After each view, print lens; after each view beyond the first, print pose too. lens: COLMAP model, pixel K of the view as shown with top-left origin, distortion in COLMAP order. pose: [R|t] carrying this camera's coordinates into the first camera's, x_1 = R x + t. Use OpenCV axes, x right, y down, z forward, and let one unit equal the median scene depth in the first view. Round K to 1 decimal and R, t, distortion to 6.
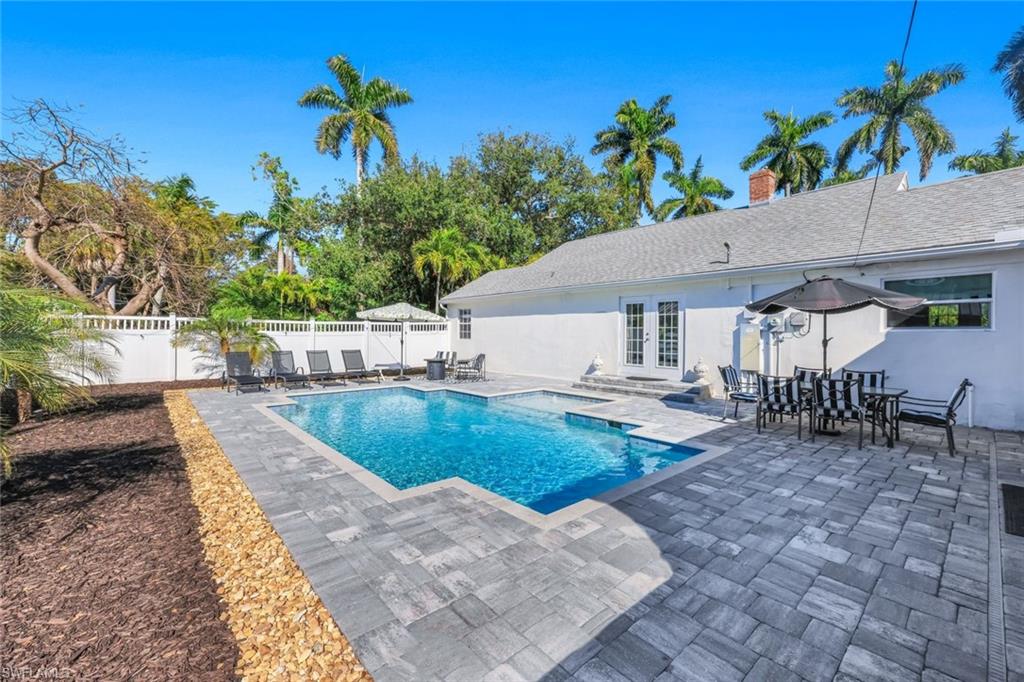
lens RADIAL K [[415.9, 0, 509.3], [0, 415.9, 344.6], [0, 0, 1]] dist [-0.001073, -0.001121]
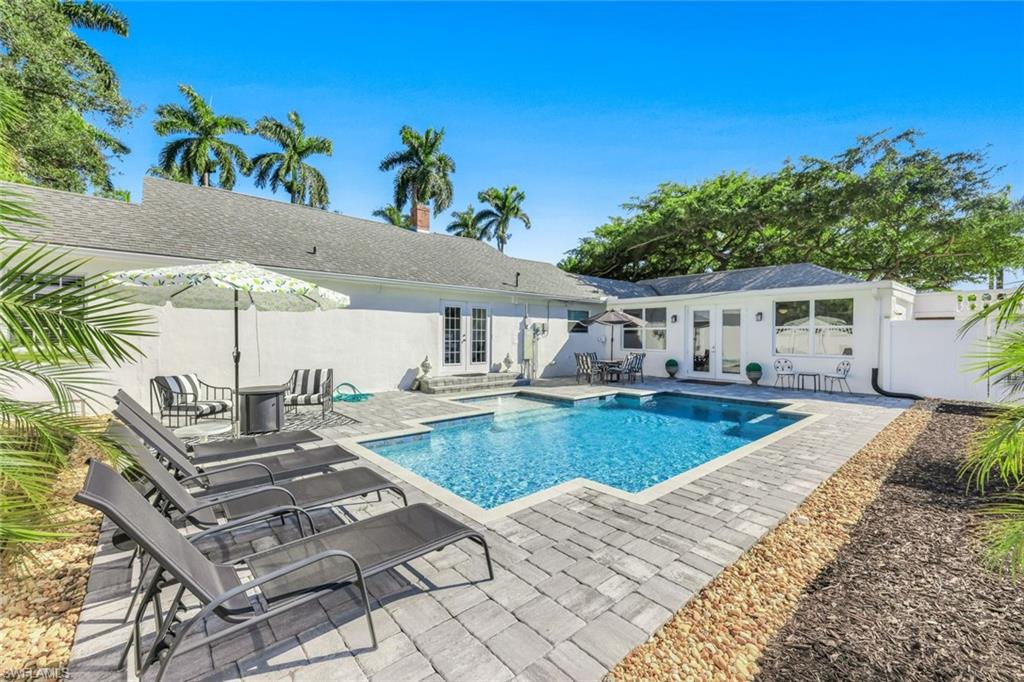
lens RADIAL K [[415.9, 0, 529.4], [0, 415.9, 340.9], [0, 0, 1]] dist [-0.001073, -0.001121]
pose [[-0.026054, -0.015106, 0.999546, -0.775960], [0.020508, 0.999667, 0.015642, -0.023753], [-0.999450, 0.020906, -0.025736, 0.834714]]
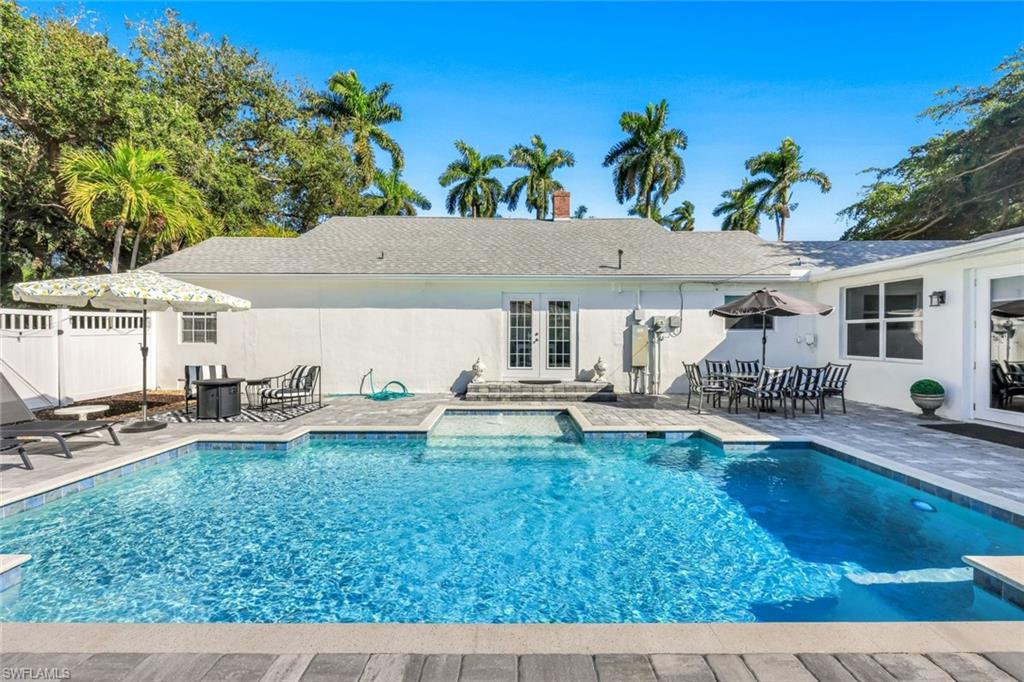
lens RADIAL K [[415.9, 0, 516.3], [0, 415.9, 341.4], [0, 0, 1]] dist [-0.001073, -0.001121]
pose [[0.651928, -0.012018, 0.758185, -0.397636], [0.020484, 0.999789, -0.001765, -0.007992], [-0.758004, 0.016682, 0.652037, 0.416329]]
